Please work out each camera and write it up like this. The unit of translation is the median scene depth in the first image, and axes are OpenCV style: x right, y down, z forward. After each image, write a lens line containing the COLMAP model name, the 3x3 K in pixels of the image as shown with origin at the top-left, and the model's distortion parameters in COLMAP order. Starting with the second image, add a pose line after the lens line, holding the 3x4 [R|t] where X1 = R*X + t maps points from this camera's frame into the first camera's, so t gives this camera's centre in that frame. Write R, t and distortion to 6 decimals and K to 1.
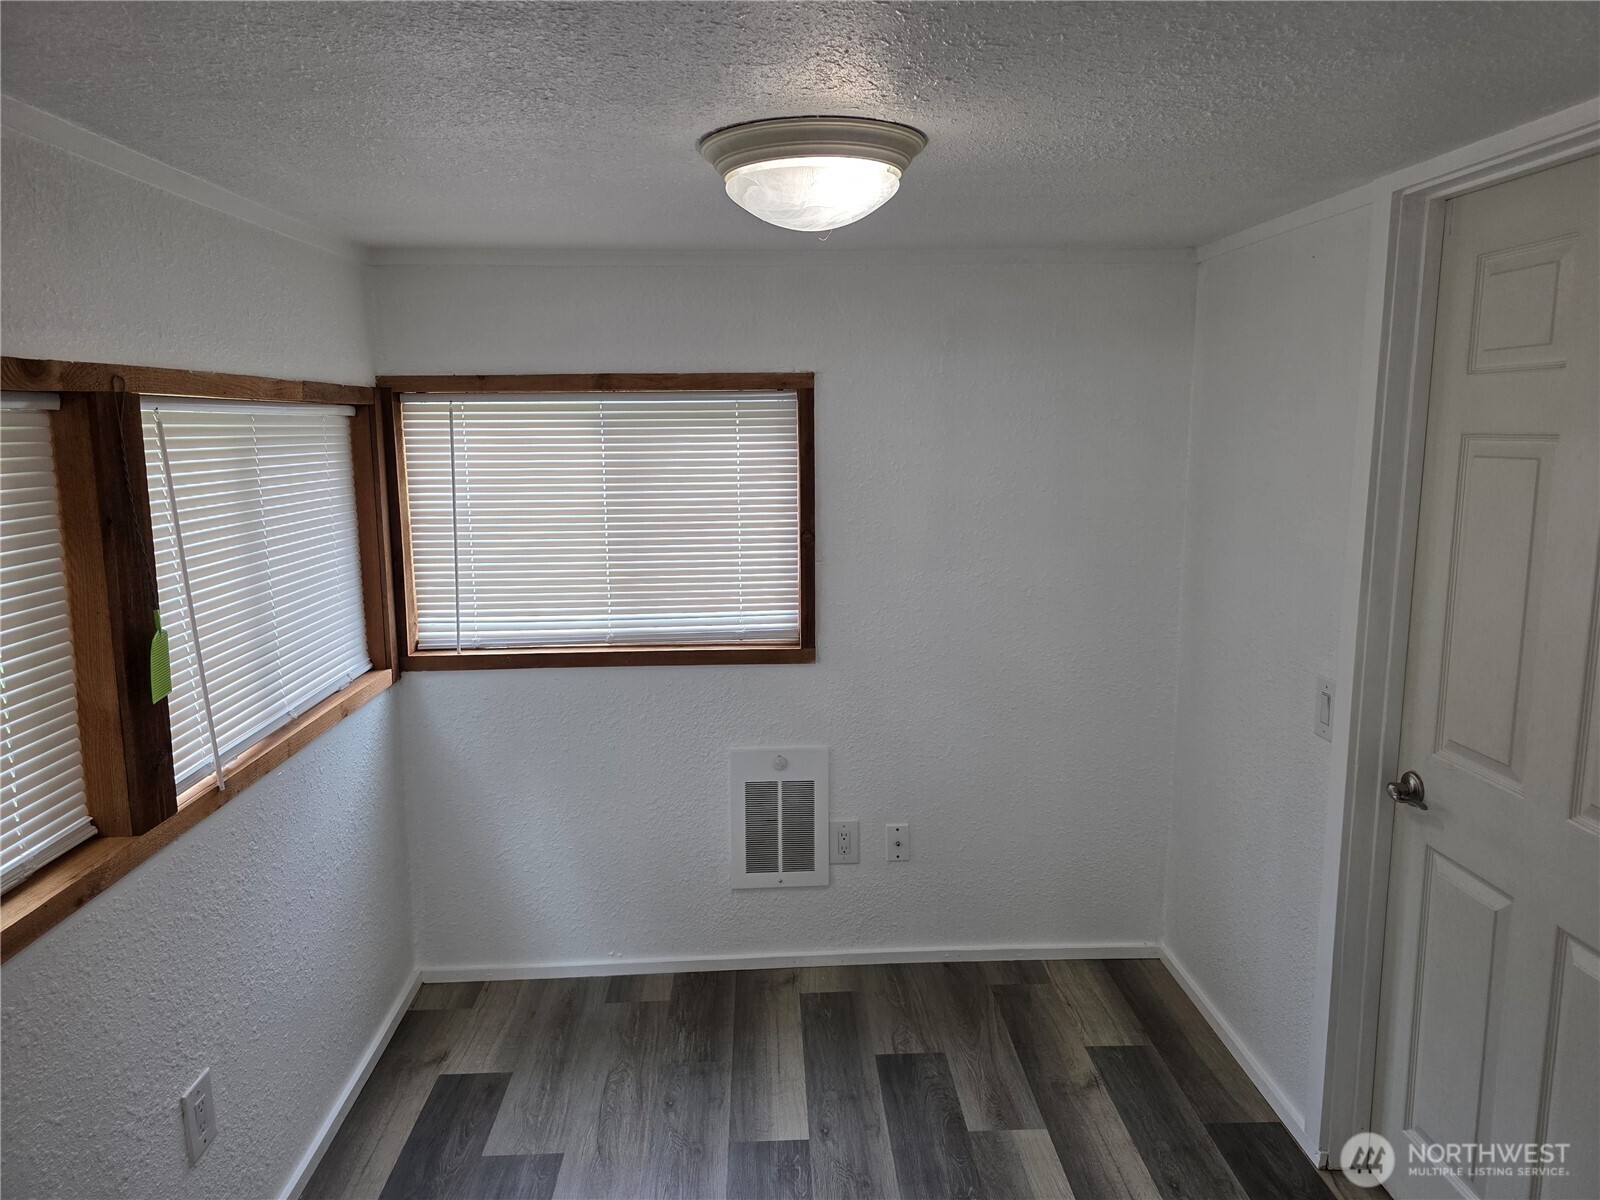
lens RADIAL K [[1074.5, 0, 801.3], [0, 1074.5, 600.8], [0, 0, 1]] dist [0.021510, -0.004568]
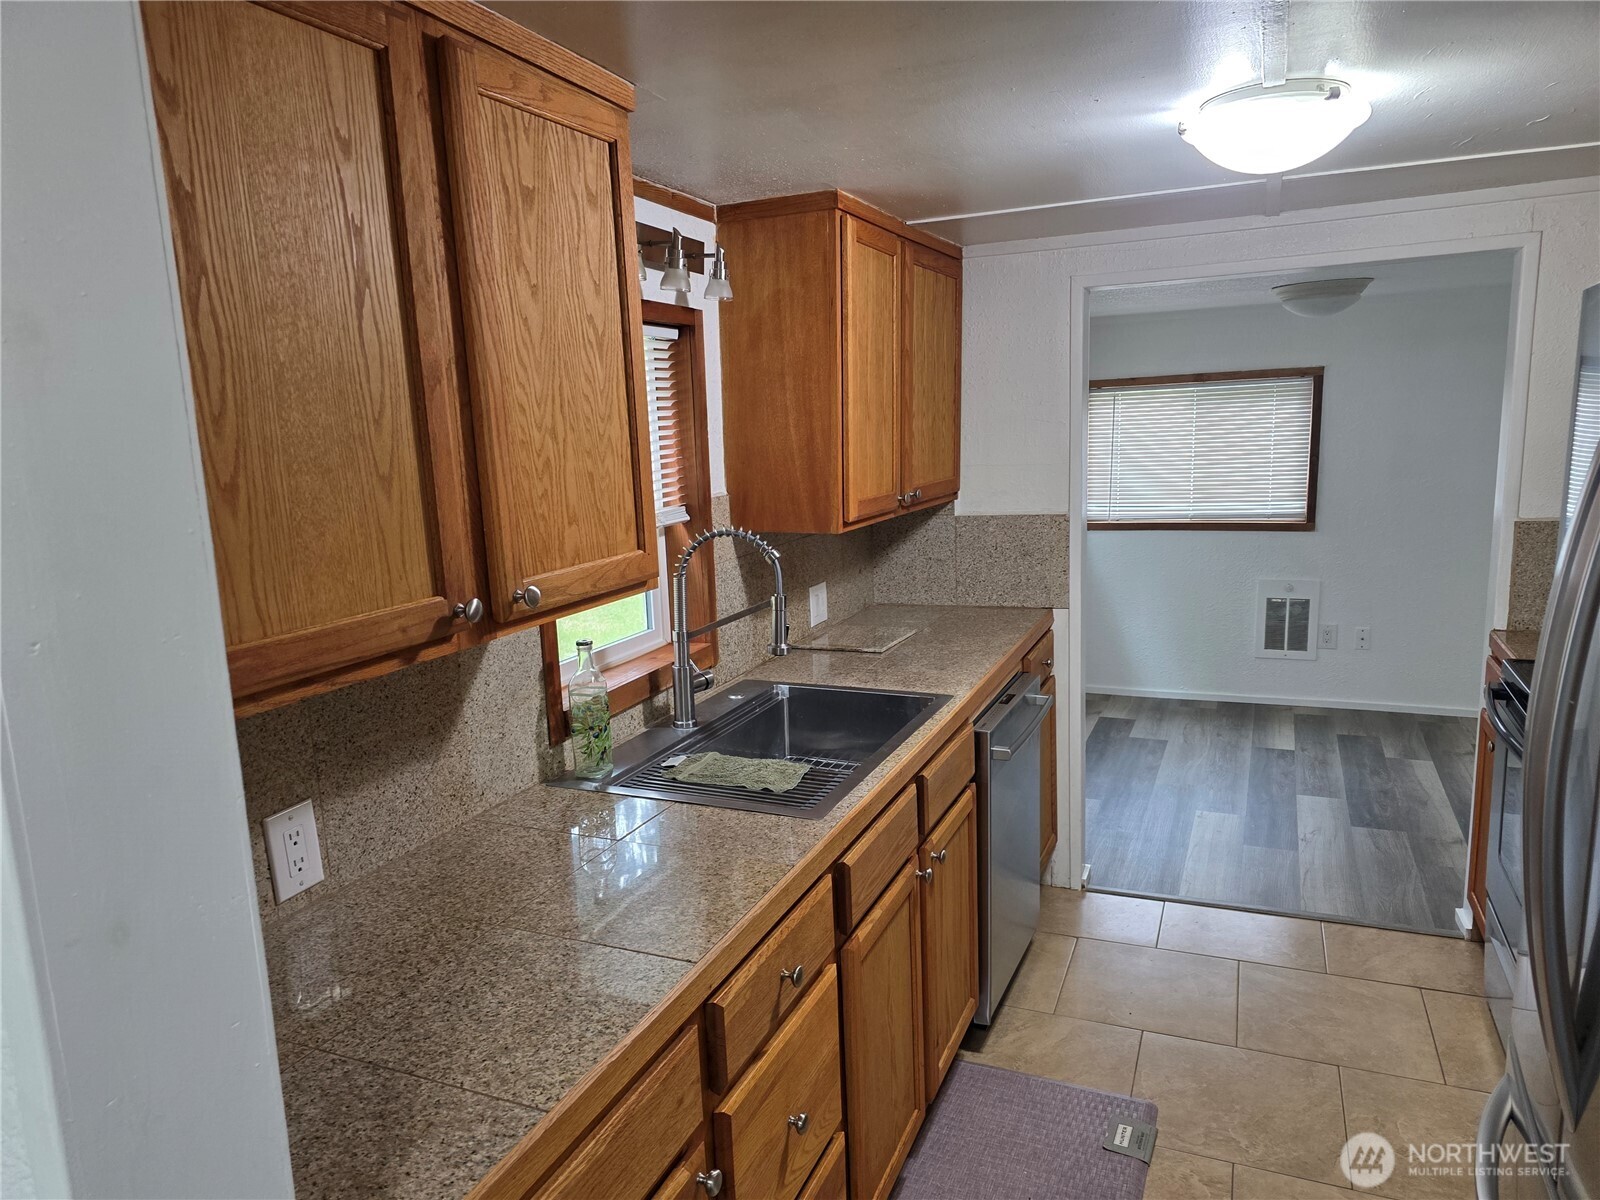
lens RADIAL K [[1074.5, 0, 791.4], [0, 1074.5, 607.6], [0, 0, 1]] dist [0.021510, -0.004568]
pose [[0.897153, 0.056762, -0.438059, 0.026528], [-0.045291, 0.998303, 0.036598, 0.163593], [0.439393, -0.012994, 0.898201, -1.015847]]
